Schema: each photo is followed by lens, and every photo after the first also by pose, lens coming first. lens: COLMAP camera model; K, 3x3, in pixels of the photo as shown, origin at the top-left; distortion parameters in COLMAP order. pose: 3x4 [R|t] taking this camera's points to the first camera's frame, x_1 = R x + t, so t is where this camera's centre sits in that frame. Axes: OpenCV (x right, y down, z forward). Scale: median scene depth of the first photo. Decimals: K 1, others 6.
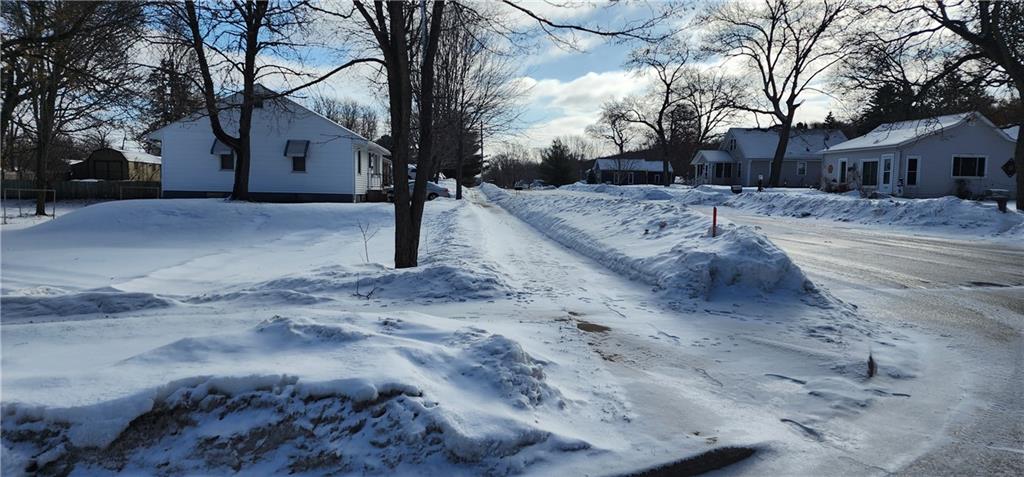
lens RADIAL K [[690.7, 0, 510.9], [0, 690.7, 237.0], [0, 0, 1]] dist [0.123317, -0.134670]
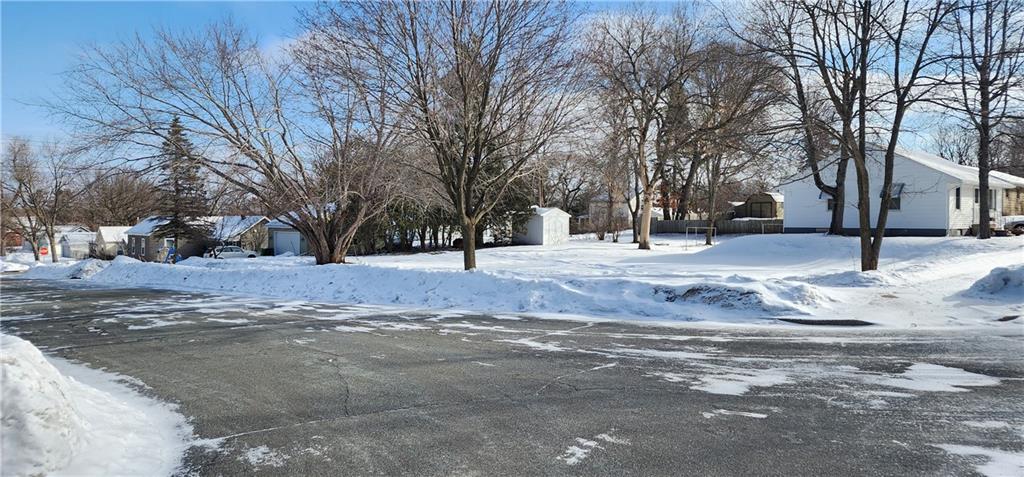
lens RADIAL K [[690.7, 0, 510.9], [0, 690.7, 237.0], [0, 0, 1]] dist [0.123317, -0.134670]
pose [[0.640634, 0.005747, -0.767825, 0.228045], [-0.041449, 0.998773, -0.027107, 0.011571], [0.766727, 0.049192, 0.640086, -0.286112]]
